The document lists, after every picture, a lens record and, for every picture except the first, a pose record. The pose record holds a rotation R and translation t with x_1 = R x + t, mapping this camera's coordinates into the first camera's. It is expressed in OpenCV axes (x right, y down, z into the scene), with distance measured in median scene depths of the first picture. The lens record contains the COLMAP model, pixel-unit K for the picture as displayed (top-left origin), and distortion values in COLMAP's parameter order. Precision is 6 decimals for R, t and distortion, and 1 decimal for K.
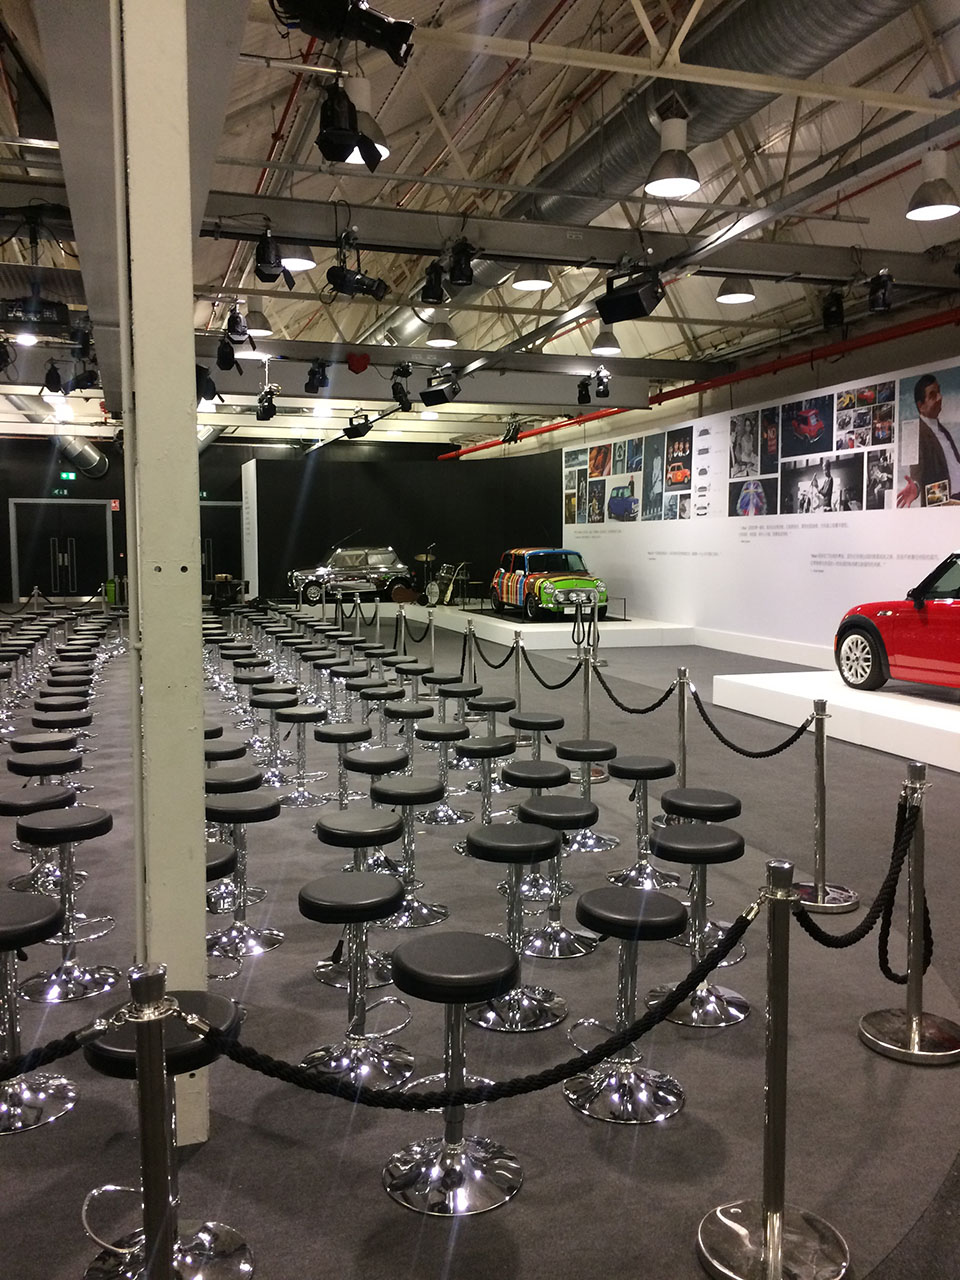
lens RADIAL K [[1085.9, 0, 480.0], [0, 1085.9, 640.0], [0, 0, 1]] dist [0.009333, -0.002471]
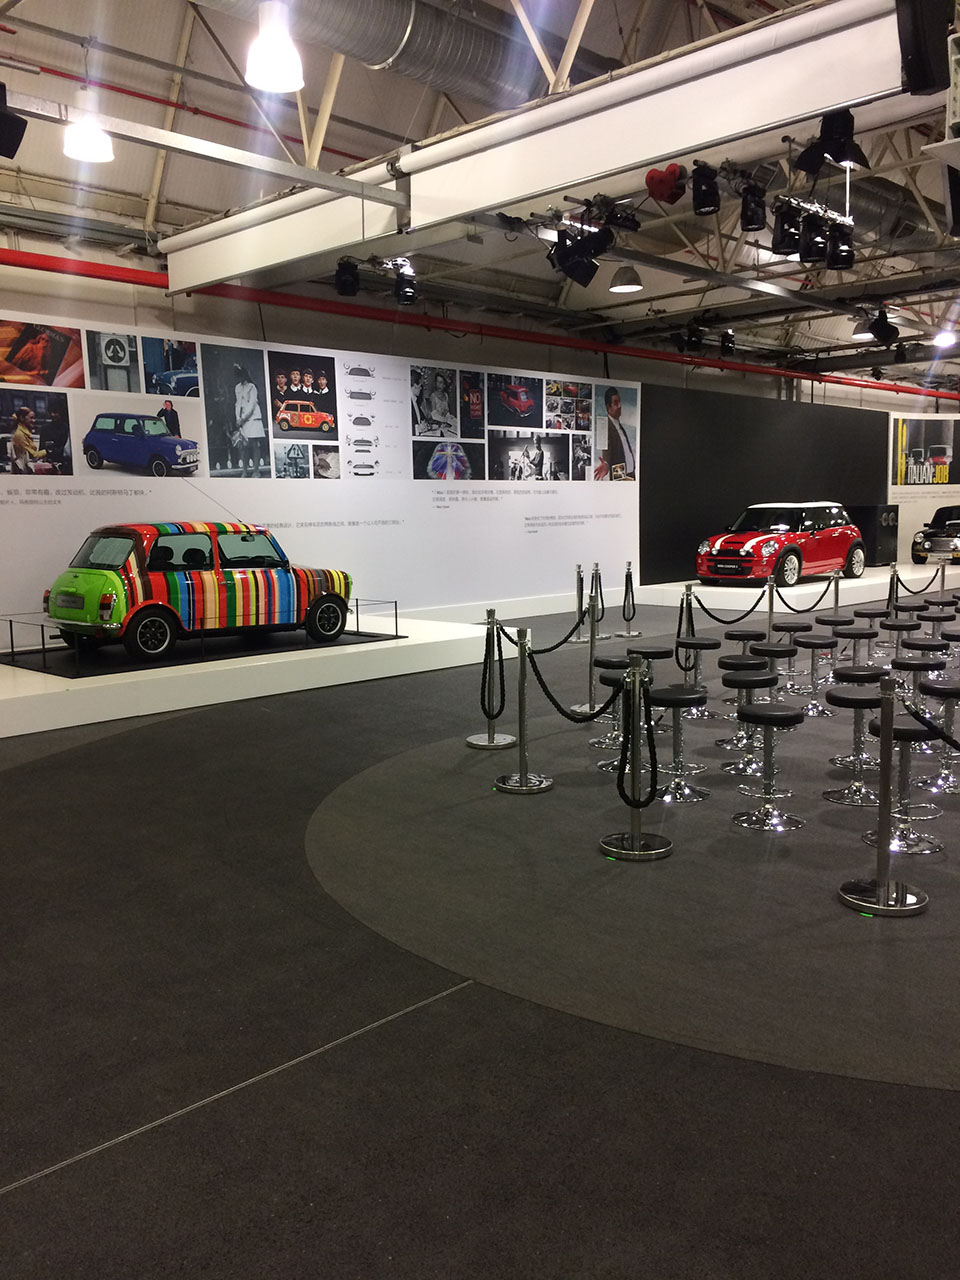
lens RADIAL K [[1085.9, 0, 480.0], [0, 1085.9, 640.0], [0, 0, 1]] dist [0.009333, -0.002471]
pose [[-0.468724, -0.098443, 0.877842, -0.658635], [0.094307, 0.982514, 0.160537, -0.136764], [-0.878296, 0.158034, -0.451244, 1.542644]]
